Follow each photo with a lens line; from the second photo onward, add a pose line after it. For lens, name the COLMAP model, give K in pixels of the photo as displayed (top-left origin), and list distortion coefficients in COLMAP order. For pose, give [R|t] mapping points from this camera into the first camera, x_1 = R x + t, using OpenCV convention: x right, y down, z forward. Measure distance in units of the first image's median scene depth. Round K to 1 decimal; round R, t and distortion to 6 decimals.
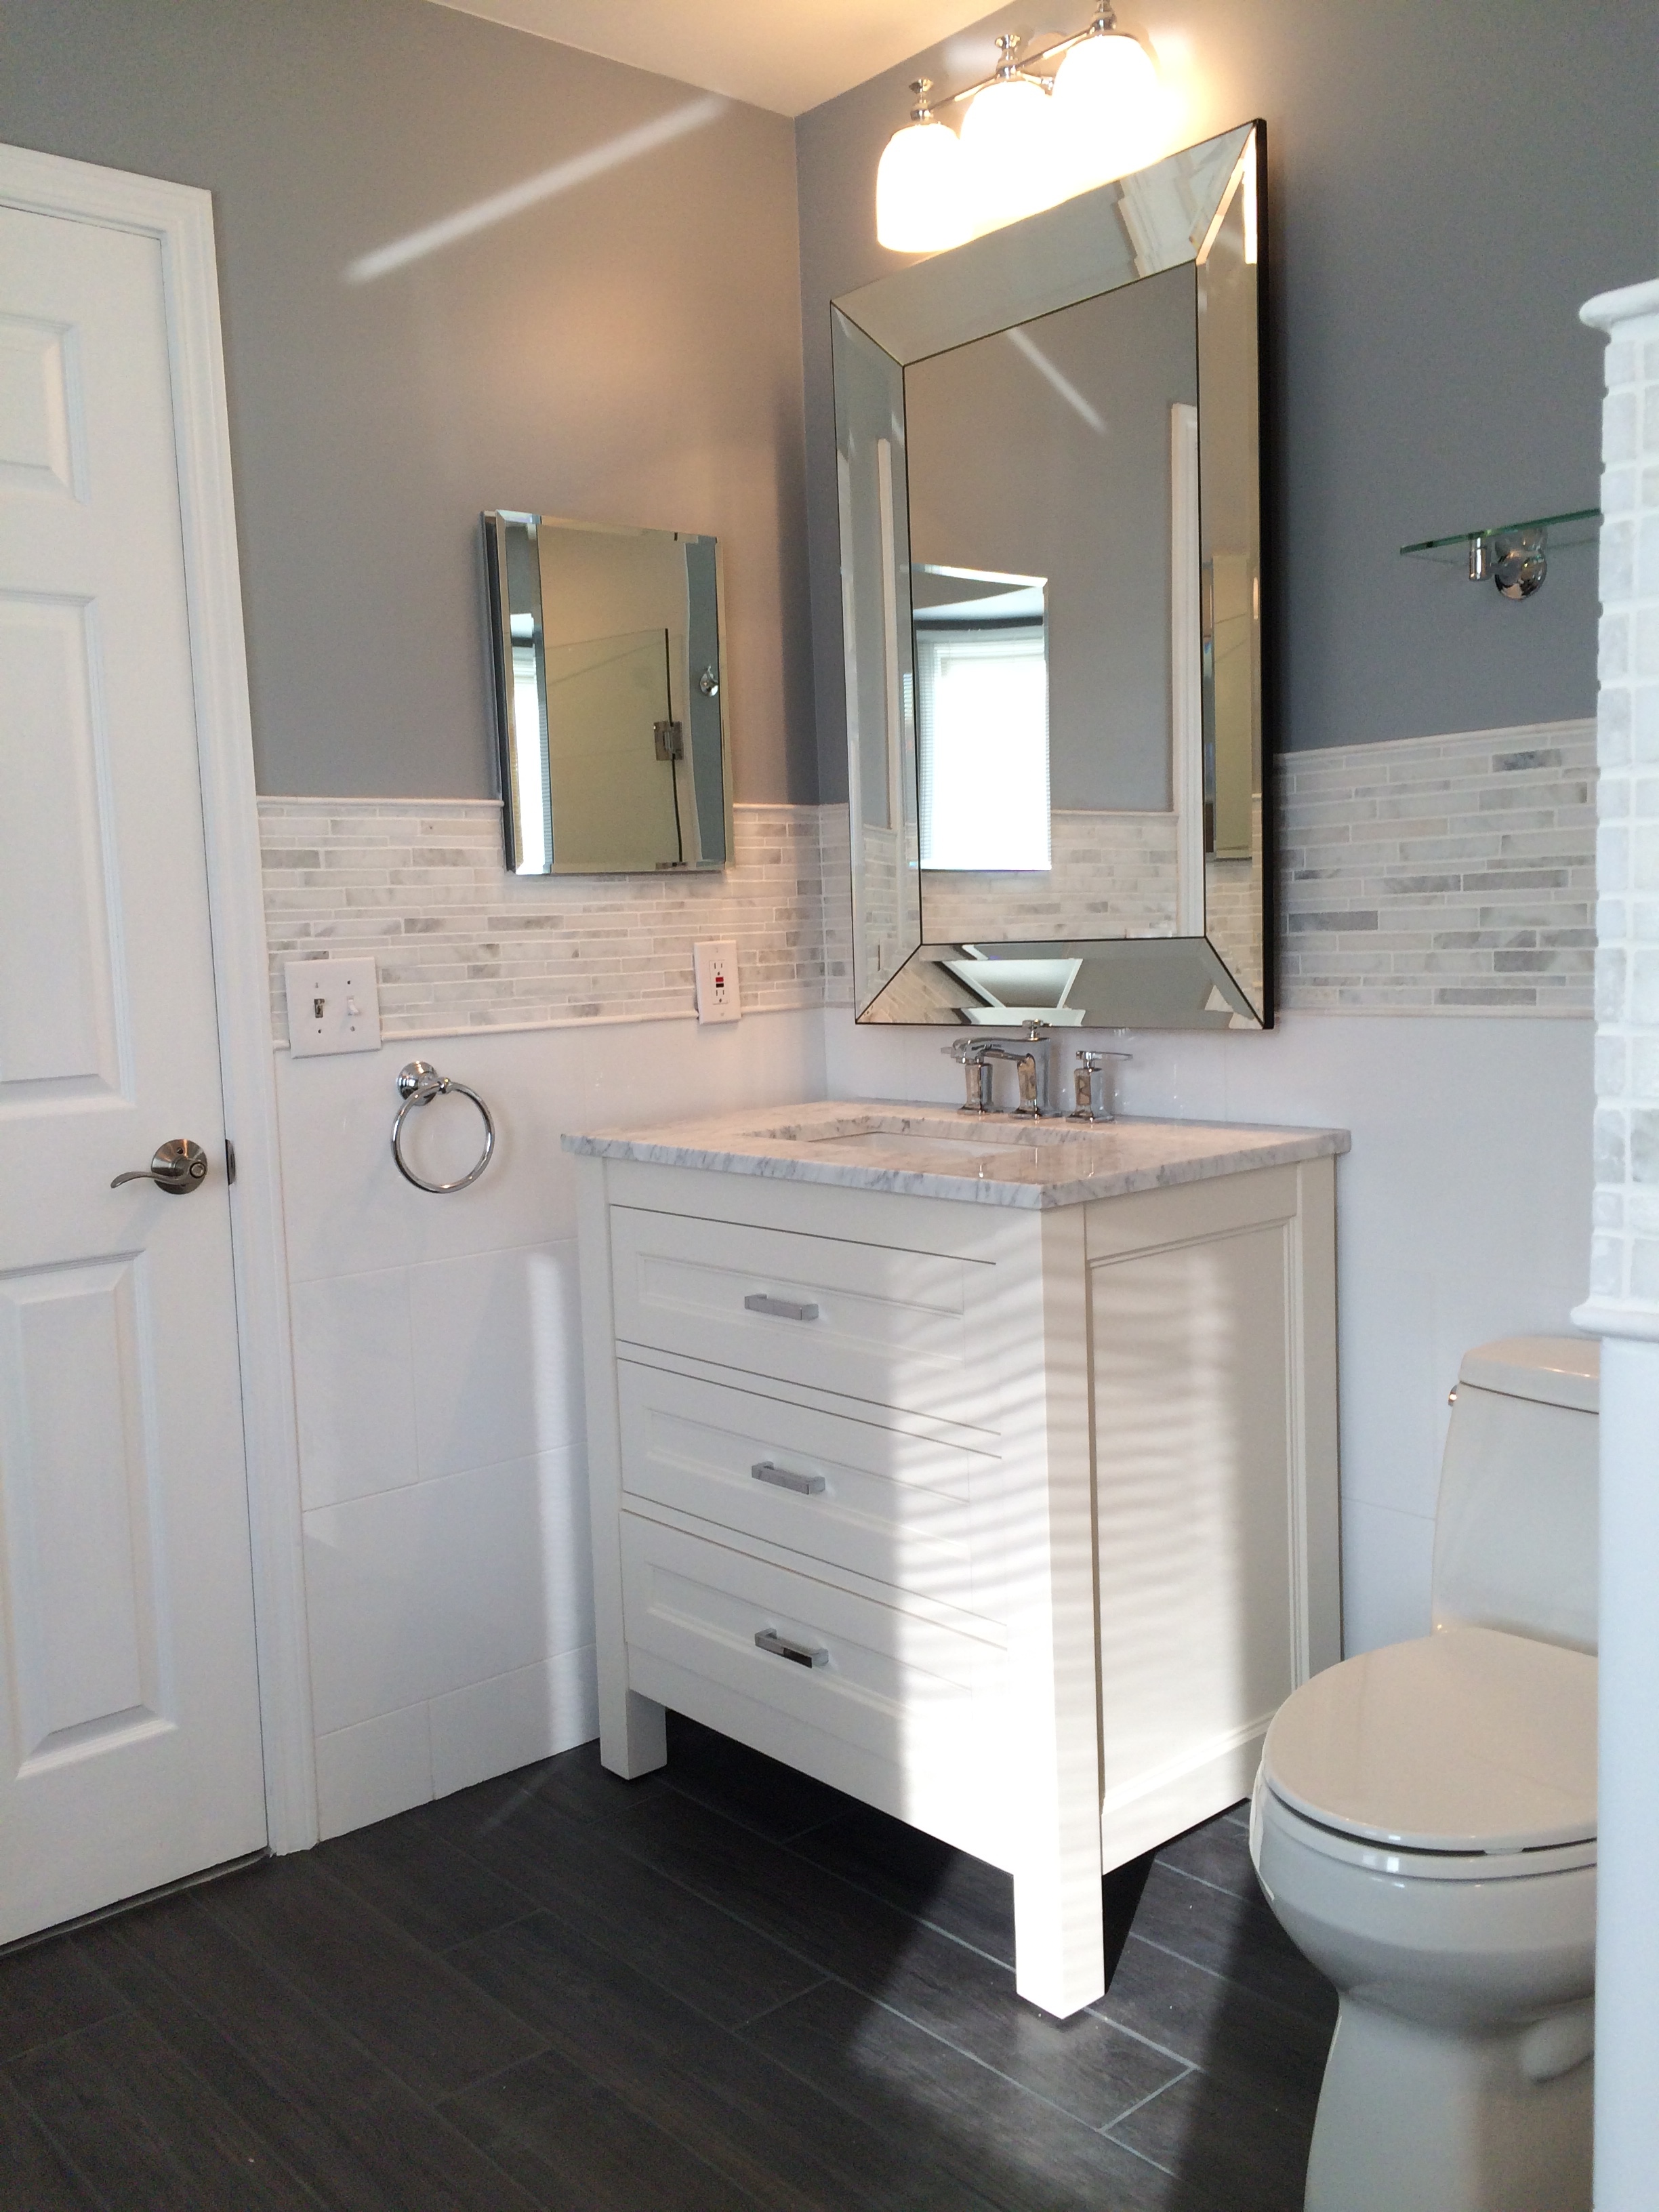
lens RADIAL K [[1891.0, 0, 829.5], [0, 1891.0, 1106.0], [0, 0, 1]] dist [0.095565, -0.125910]
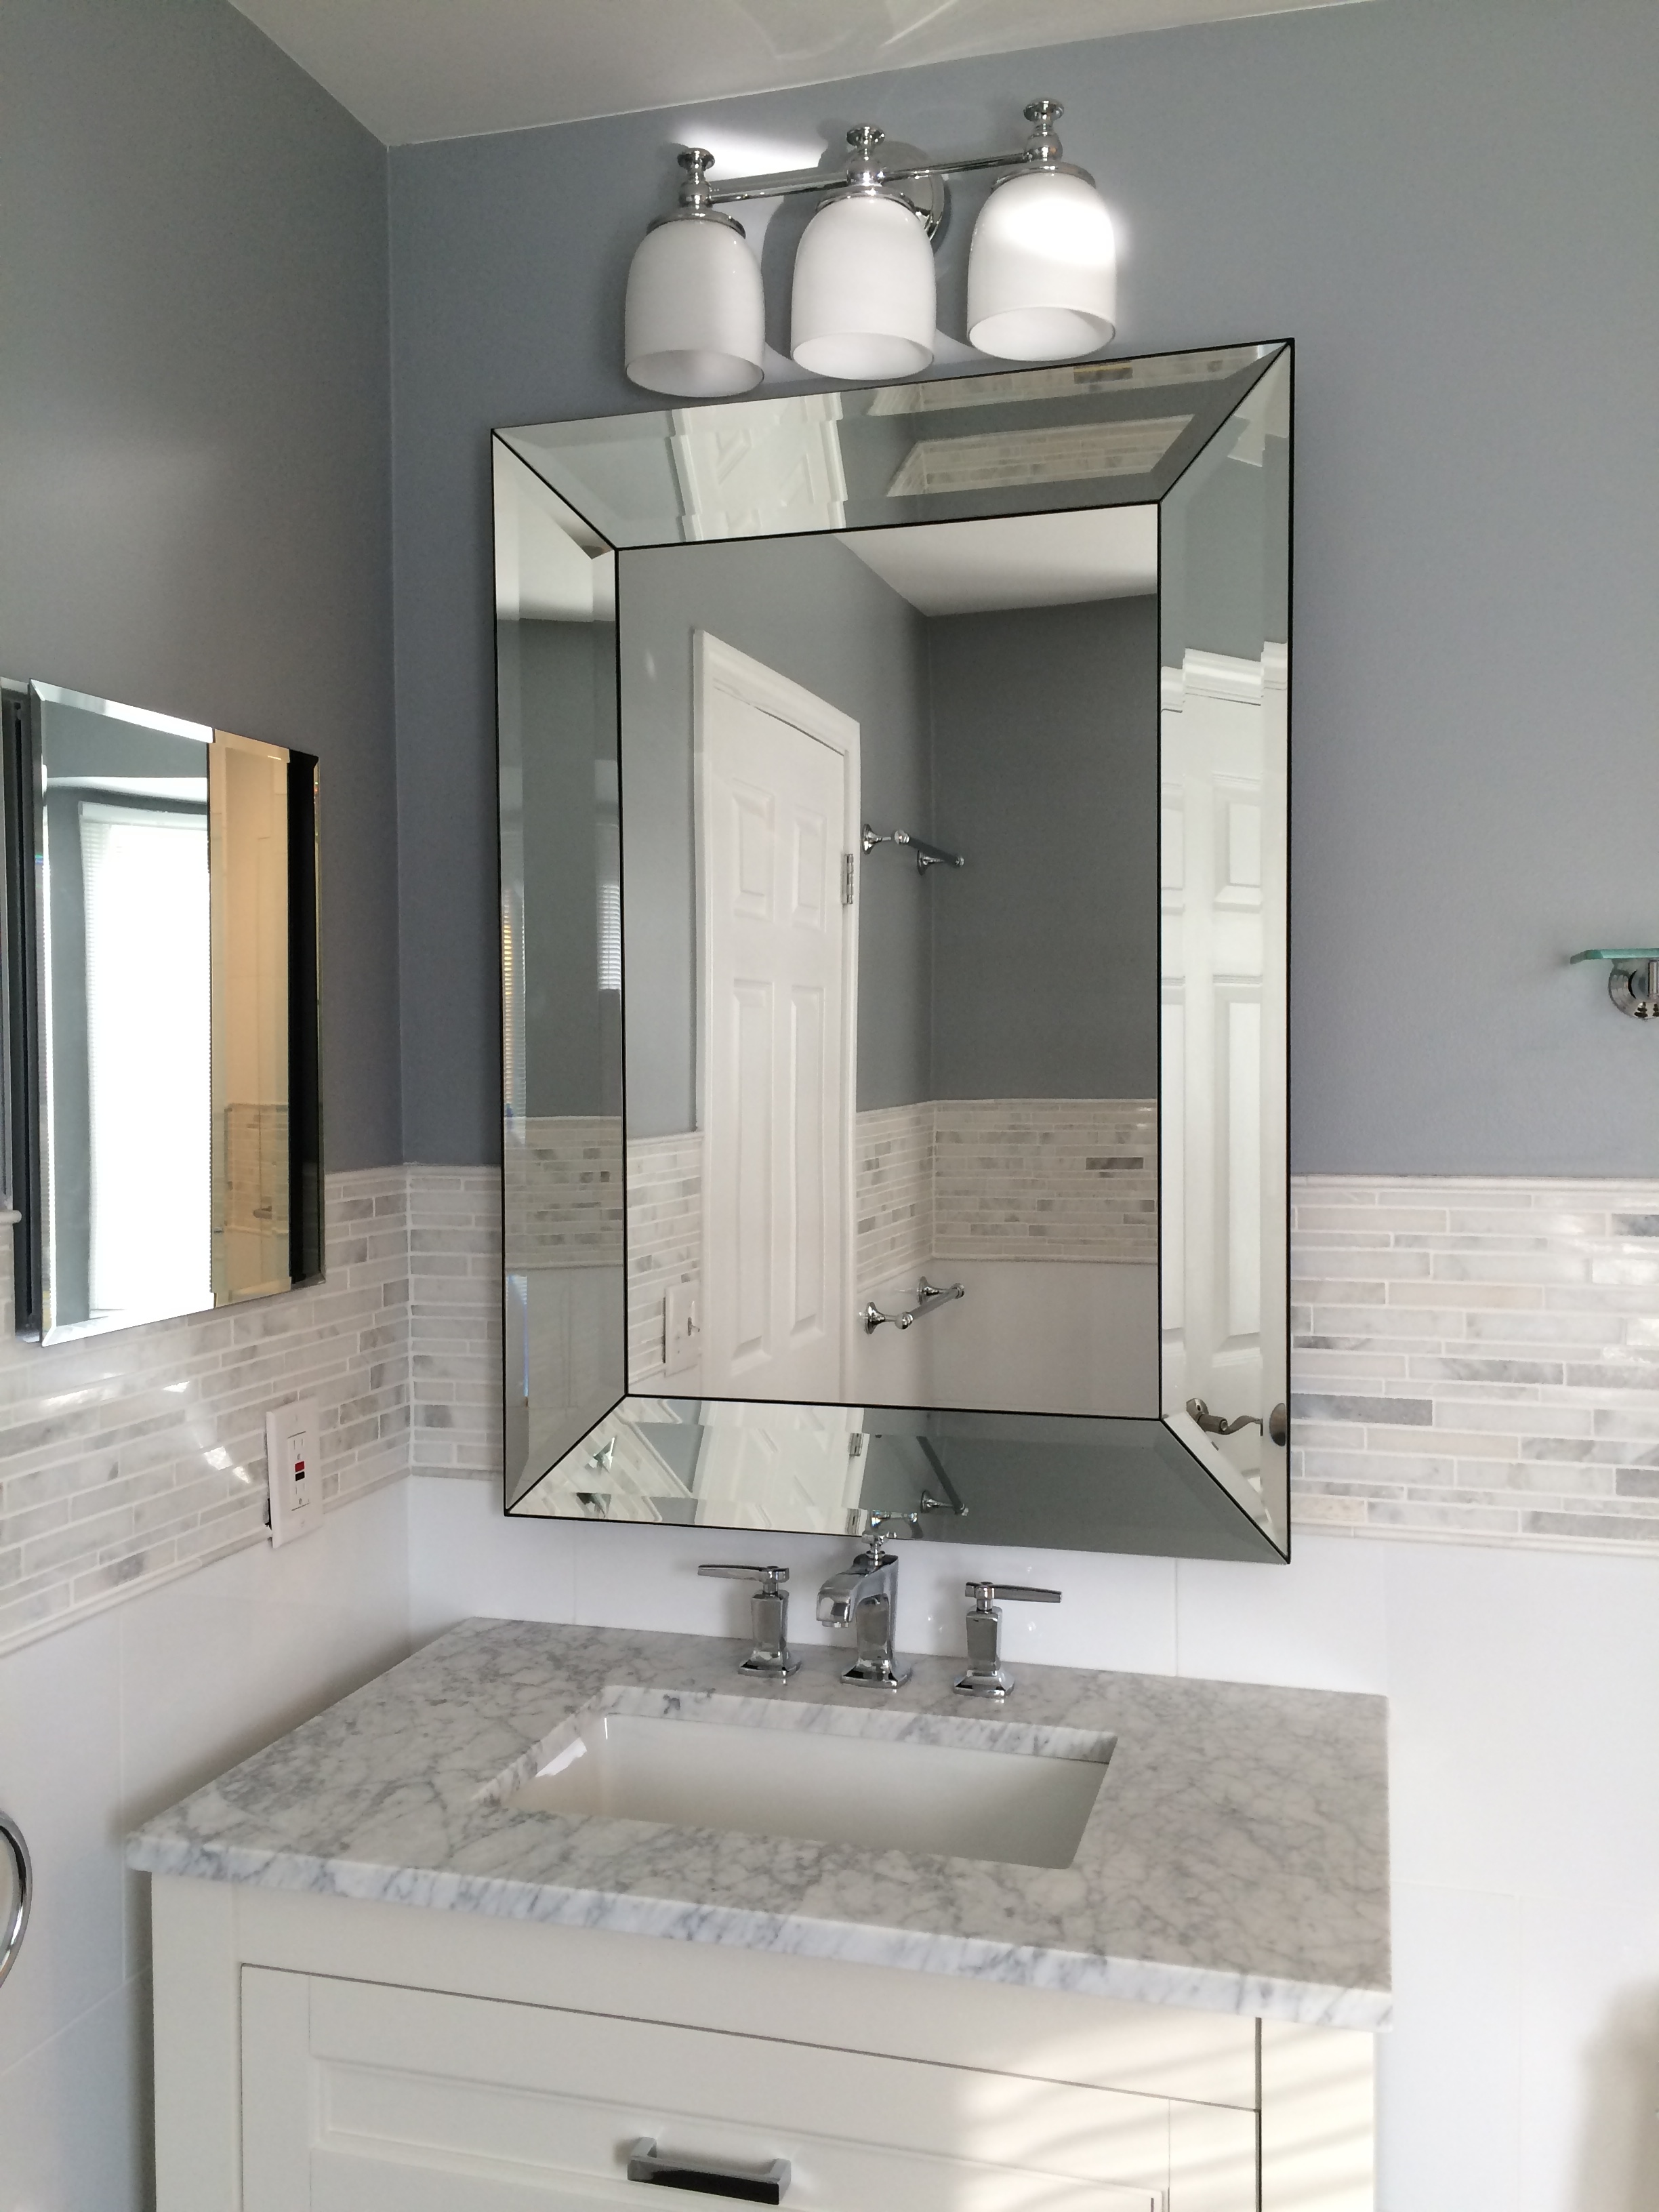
lens RADIAL K [[1891.0, 0, 829.5], [0, 1891.0, 1106.0], [0, 0, 1]] dist [0.095565, -0.125910]
pose [[0.839210, 0.020230, 0.543431, -0.313166], [0.025325, 0.996770, -0.076216, -0.164192], [-0.543218, 0.077724, 0.835987, 0.489774]]
